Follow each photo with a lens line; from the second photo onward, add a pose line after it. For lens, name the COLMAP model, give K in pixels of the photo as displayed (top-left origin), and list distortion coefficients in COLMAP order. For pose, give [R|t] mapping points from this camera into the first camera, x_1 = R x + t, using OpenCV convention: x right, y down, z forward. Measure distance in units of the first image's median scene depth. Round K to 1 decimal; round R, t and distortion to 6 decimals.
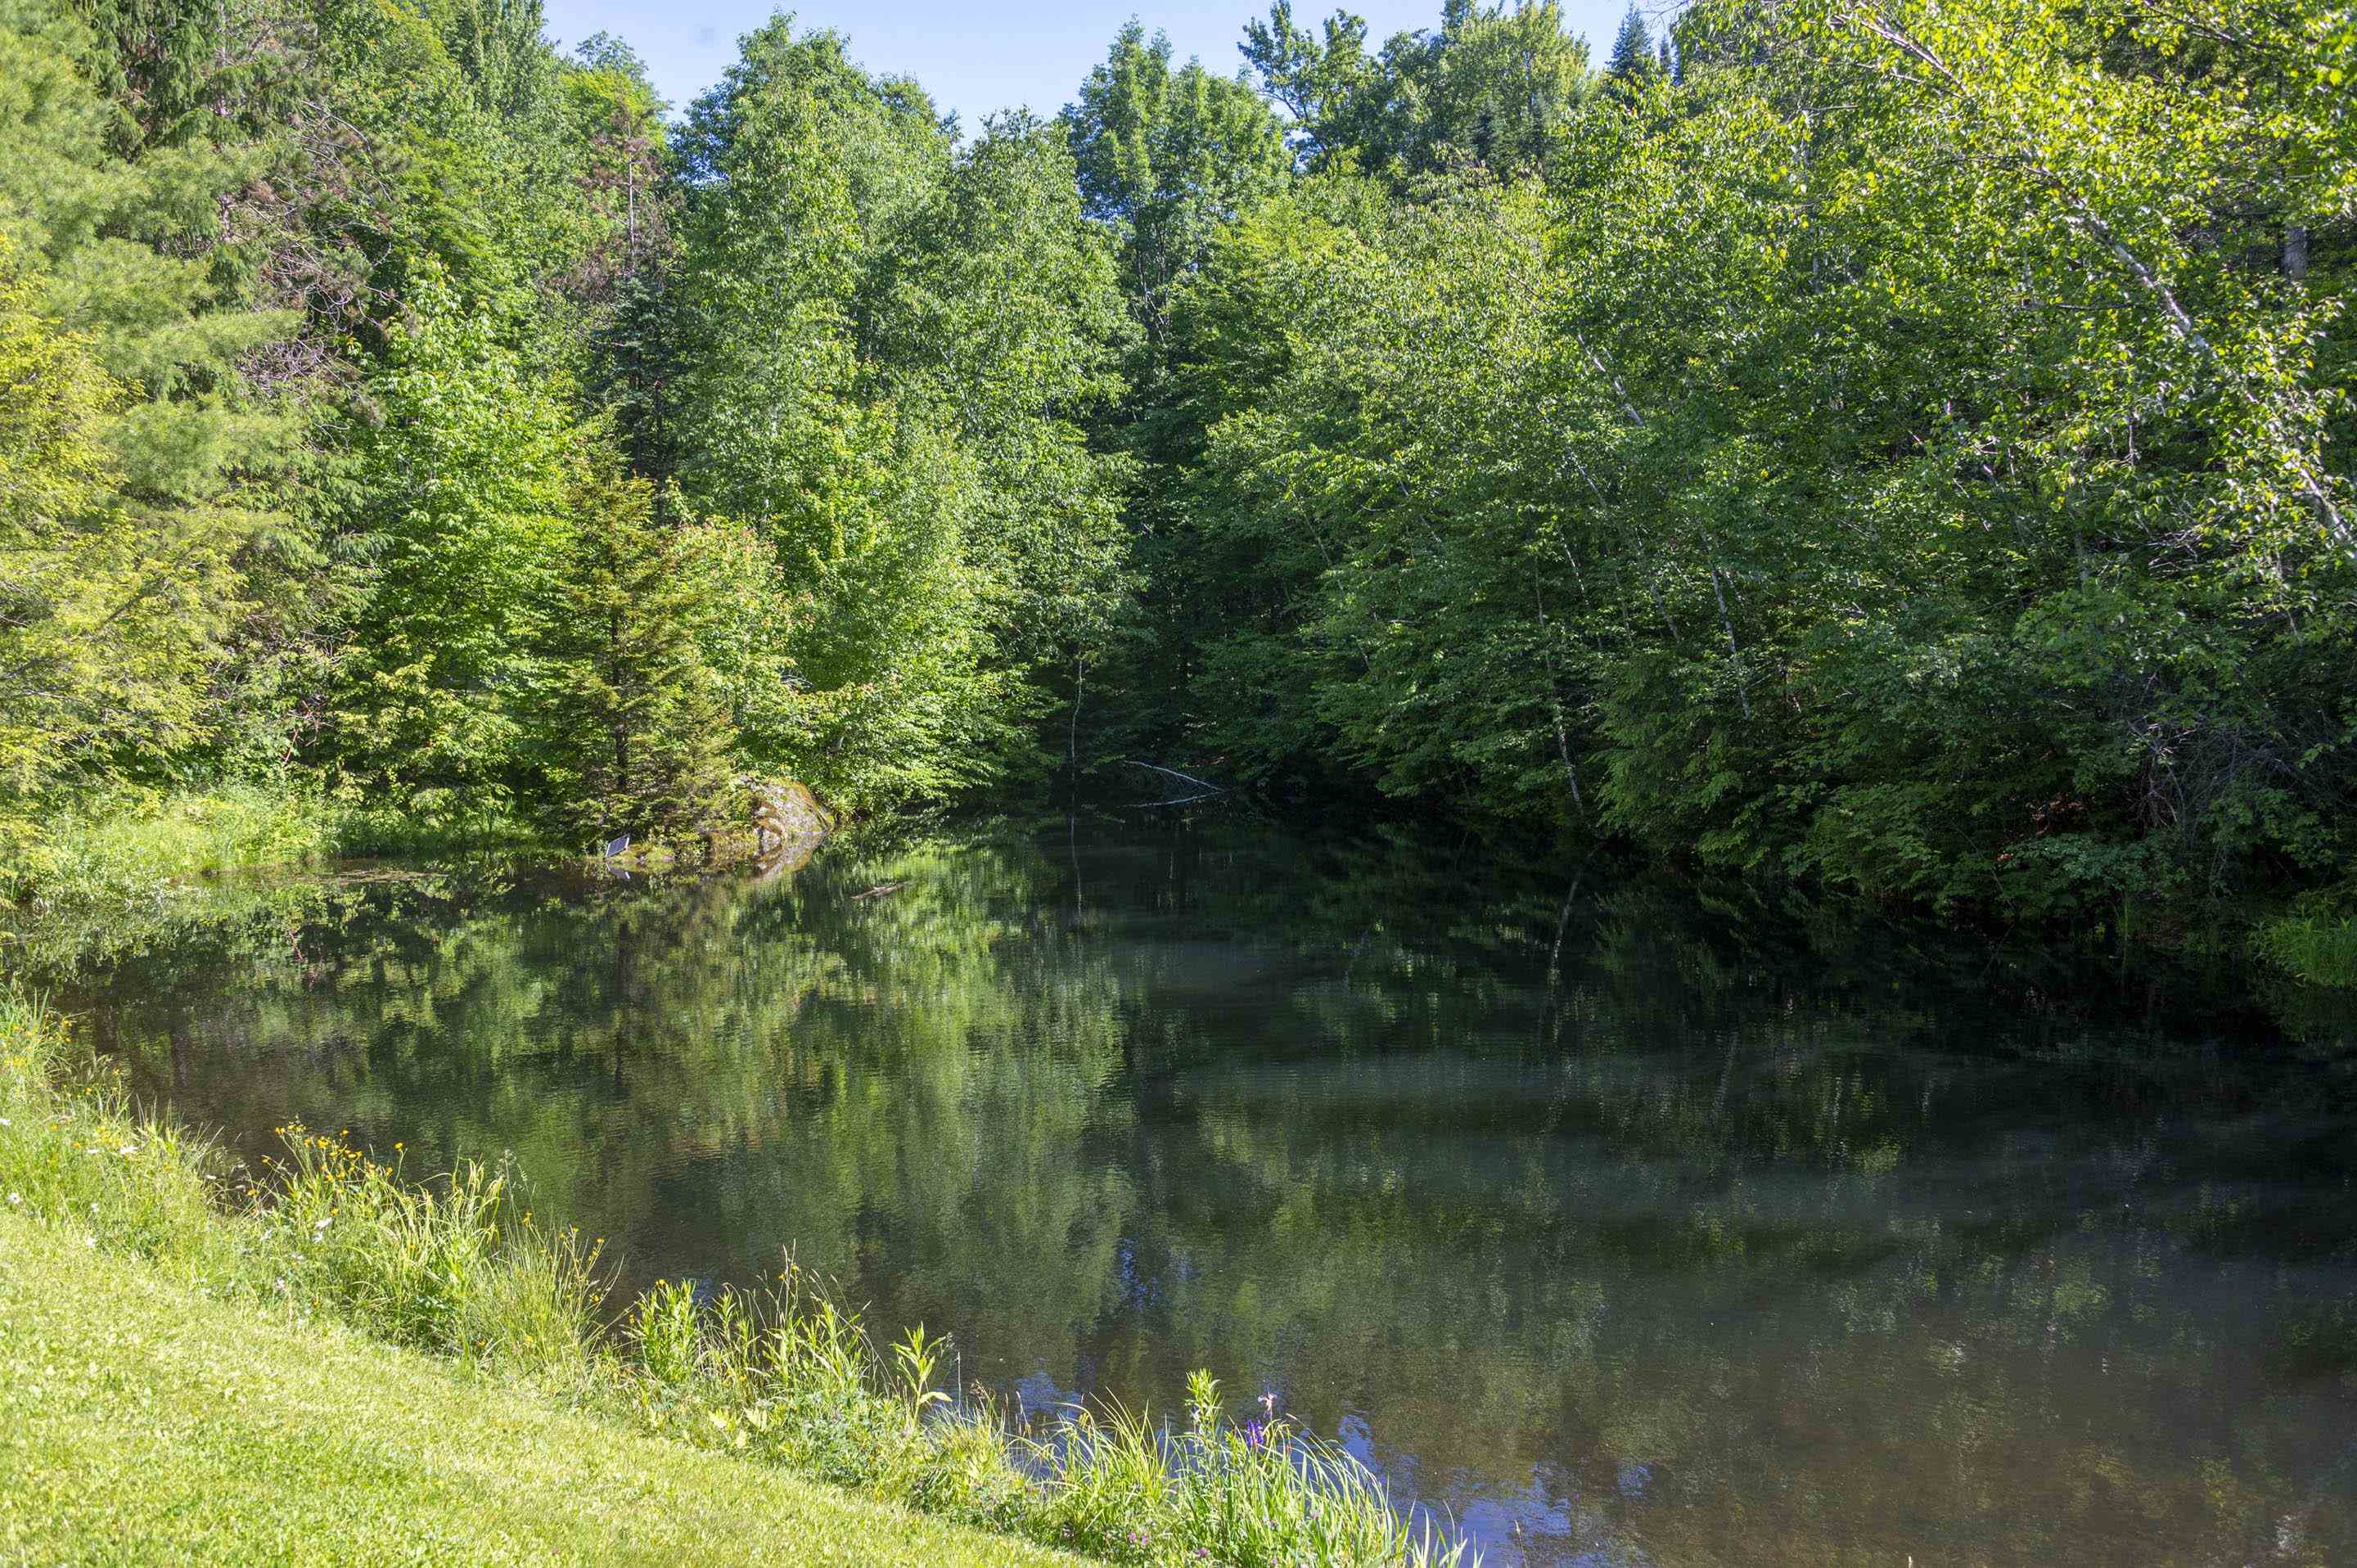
lens RADIAL K [[1932.8, 0, 1178.5], [0, 1932.8, 784.0], [0, 0, 1]] dist [-0.071252, -0.001569]
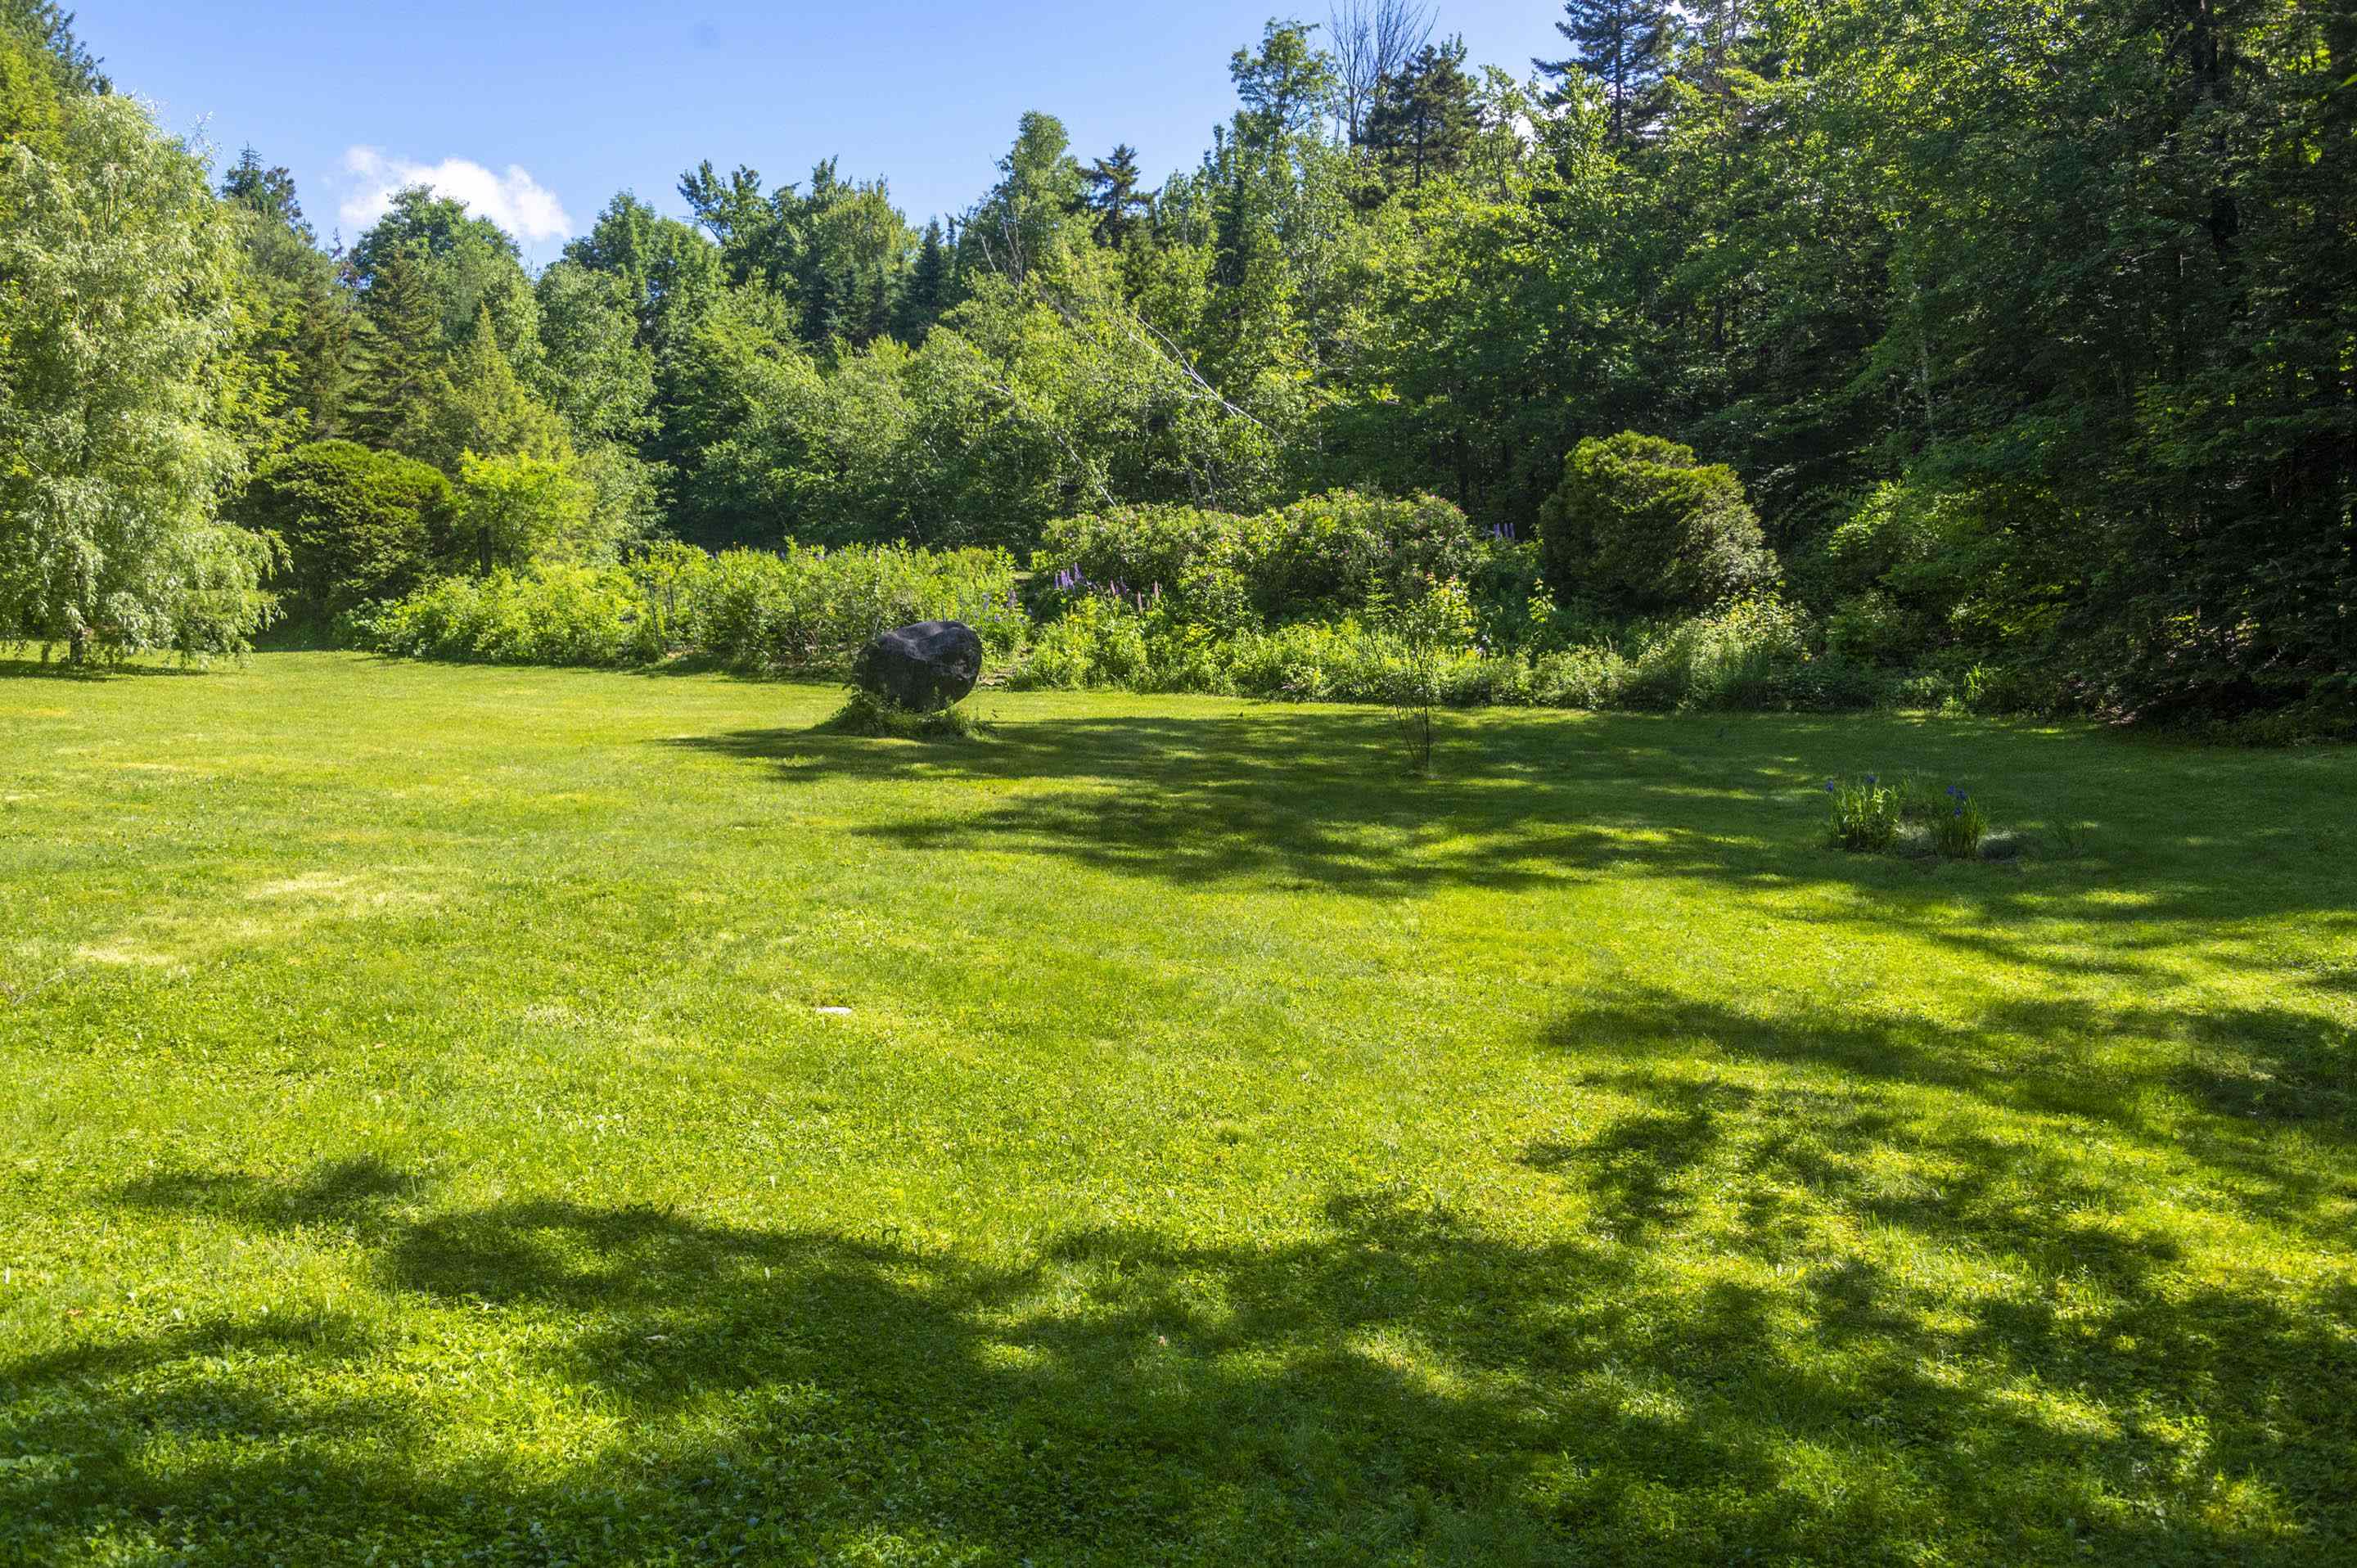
lens RADIAL K [[1932.8, 0, 1178.5], [0, 1932.8, 784.0], [0, 0, 1]] dist [-0.071252, -0.001569]
pose [[0.936732, -0.024233, 0.349207, -0.165905], [0.022035, 0.999704, 0.010265, 0.097349], [-0.349353, -0.001921, 0.936989, -0.681000]]
